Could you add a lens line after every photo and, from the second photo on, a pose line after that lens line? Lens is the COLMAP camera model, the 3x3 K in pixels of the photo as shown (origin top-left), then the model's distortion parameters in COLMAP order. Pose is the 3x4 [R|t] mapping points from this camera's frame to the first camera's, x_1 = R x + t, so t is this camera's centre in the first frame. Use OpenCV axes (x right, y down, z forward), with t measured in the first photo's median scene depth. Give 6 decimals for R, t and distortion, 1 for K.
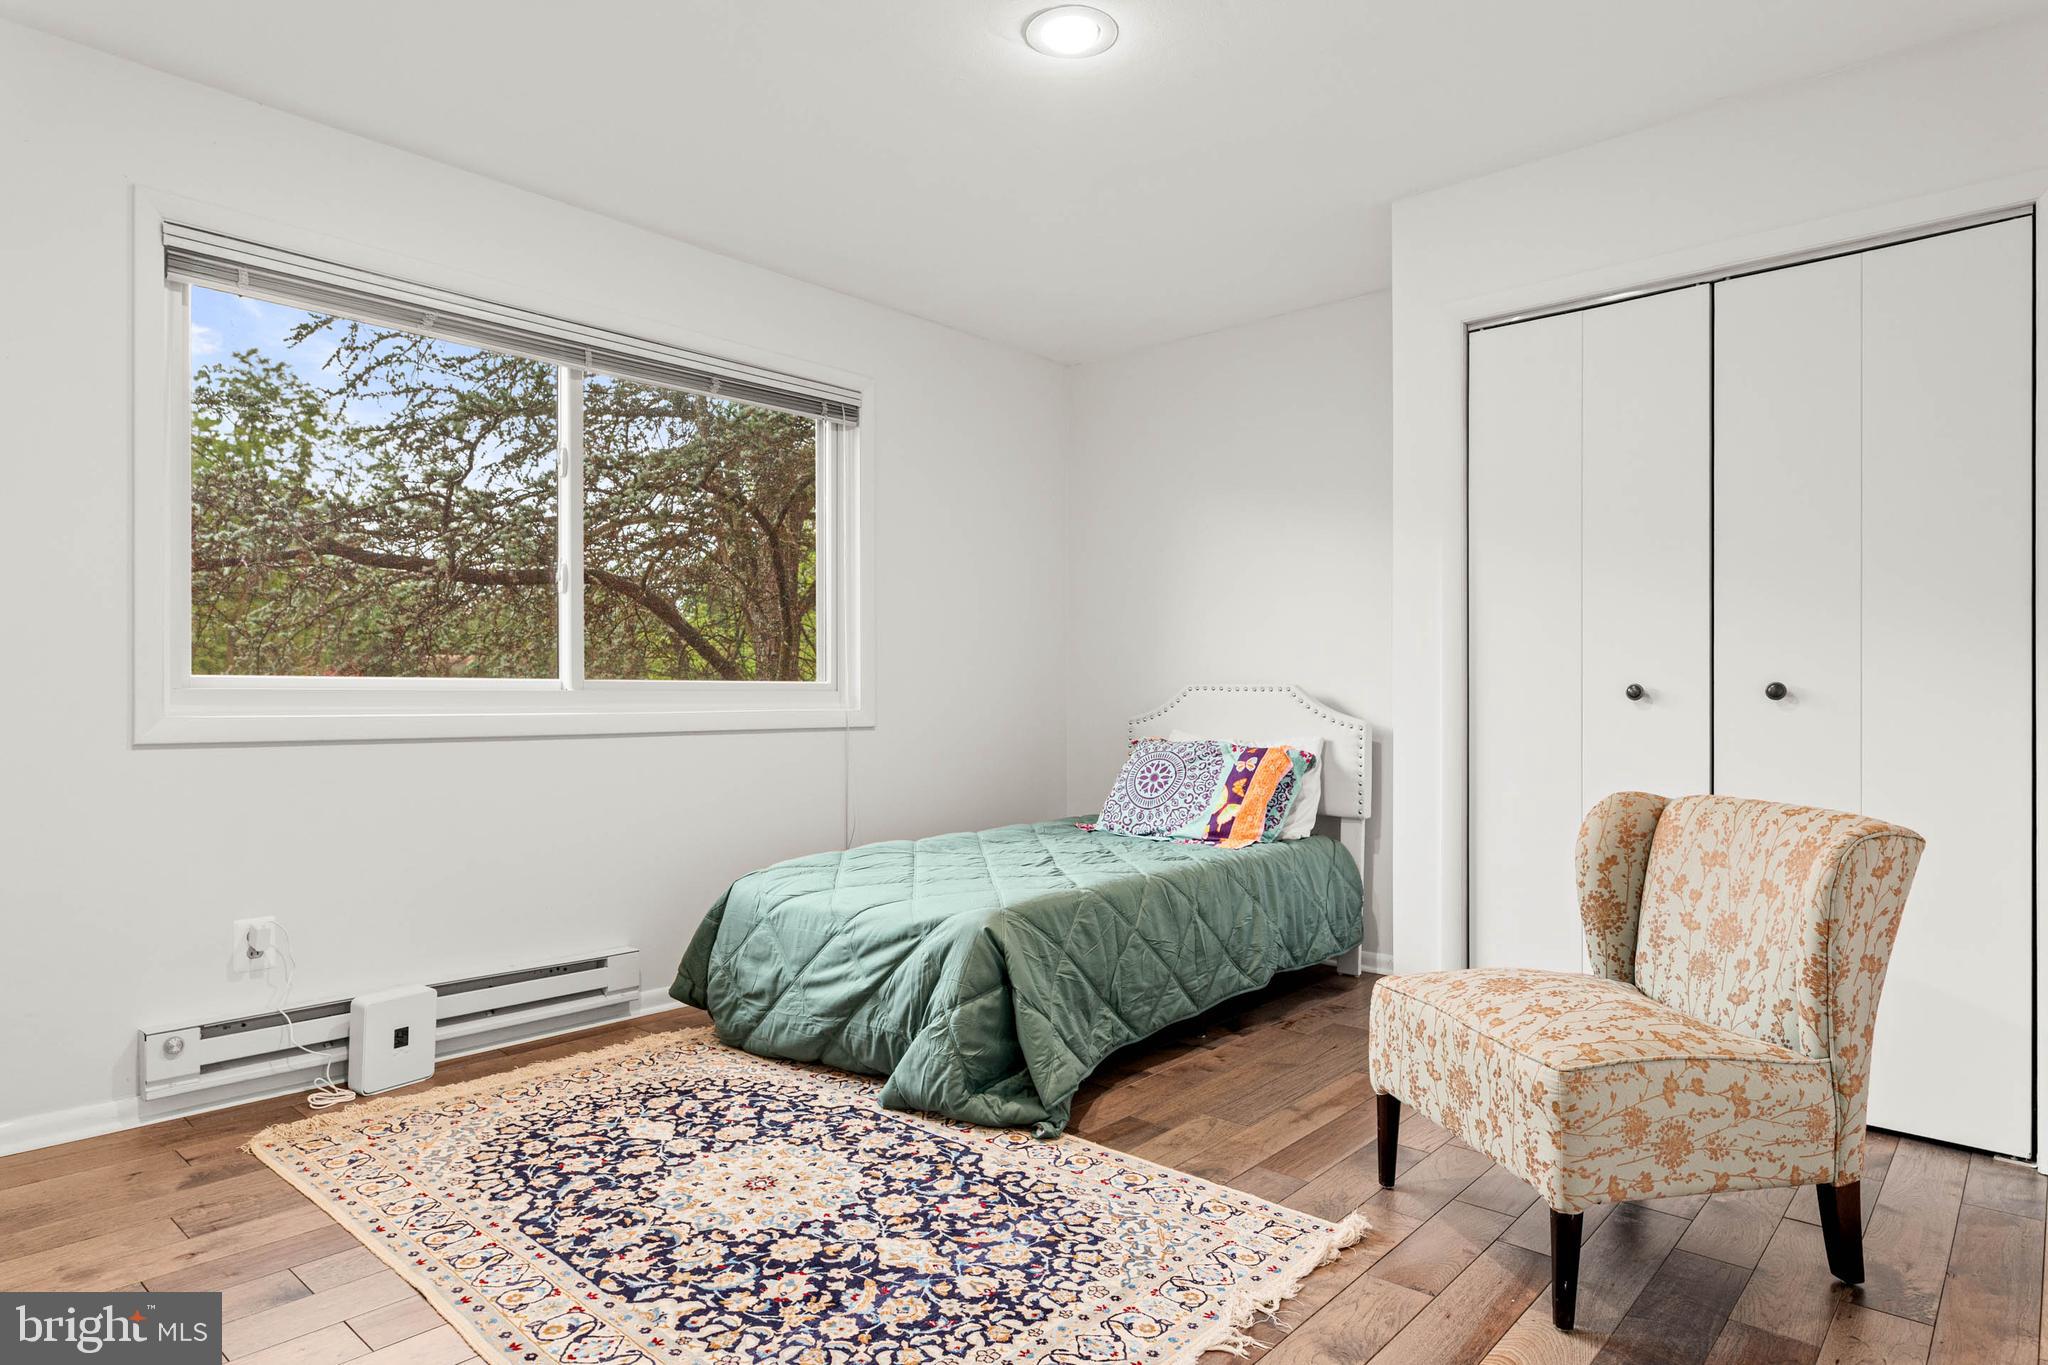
lens RADIAL K [[1185.5, 0, 1028.6], [0, 1185.5, 688.8], [0, 0, 1]] dist [0.007192, -0.003689]
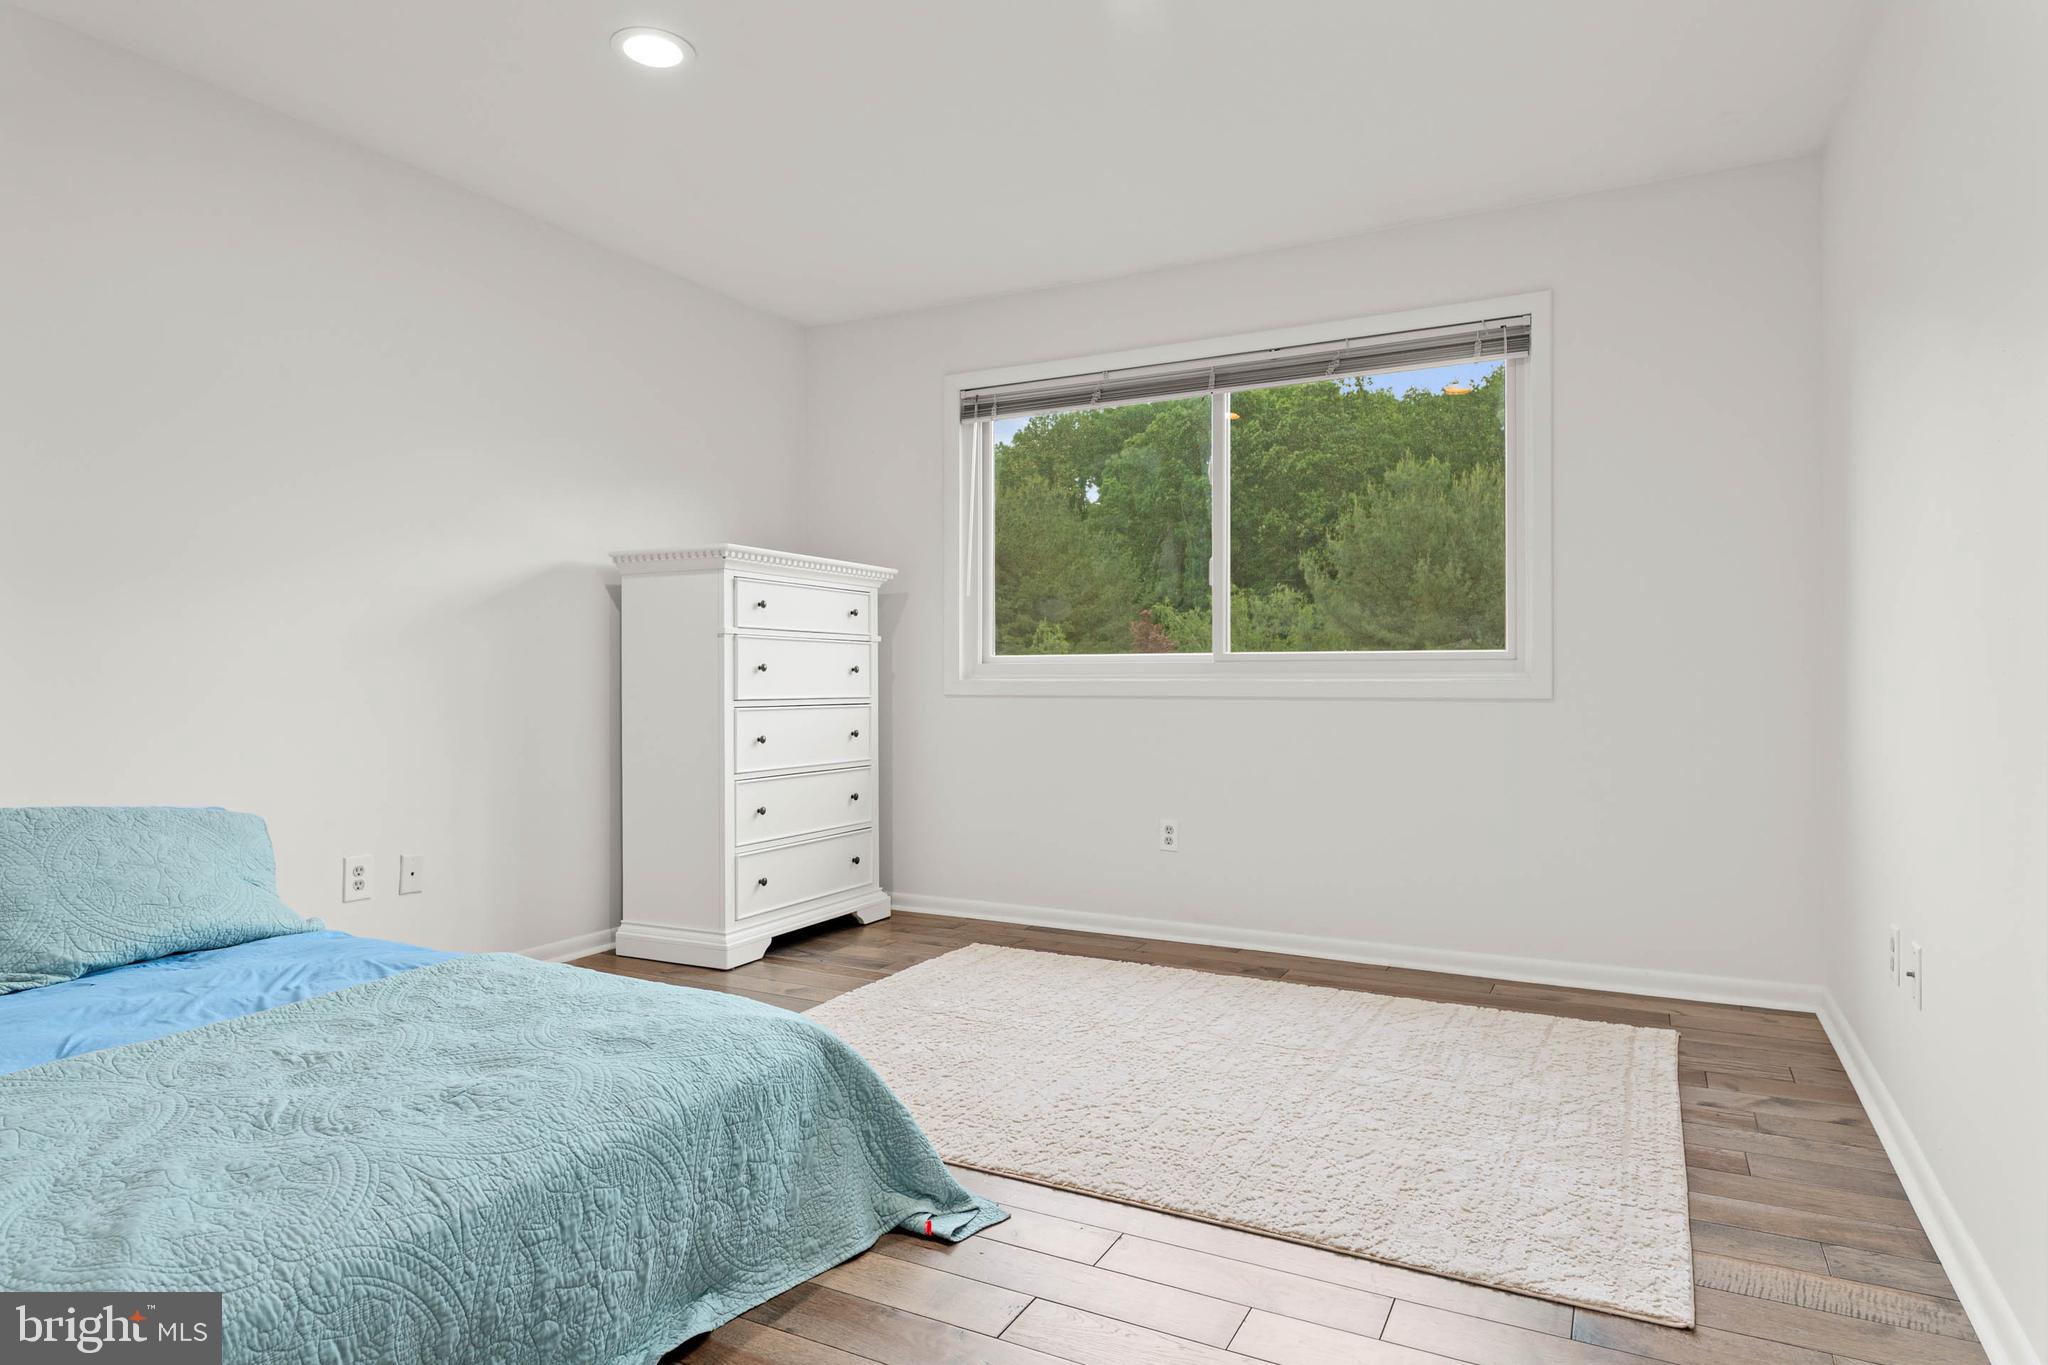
lens RADIAL K [[1185.5, 0, 1024.2], [0, 1185.5, 683.0], [0, 0, 1]] dist [0.007192, -0.003689]
pose [[0.240663, 0.010072, -0.970556, 0.752817], [0.017523, 0.999738, 0.014720, 0.003865], [0.970451, -0.020549, 0.240423, 0.523649]]
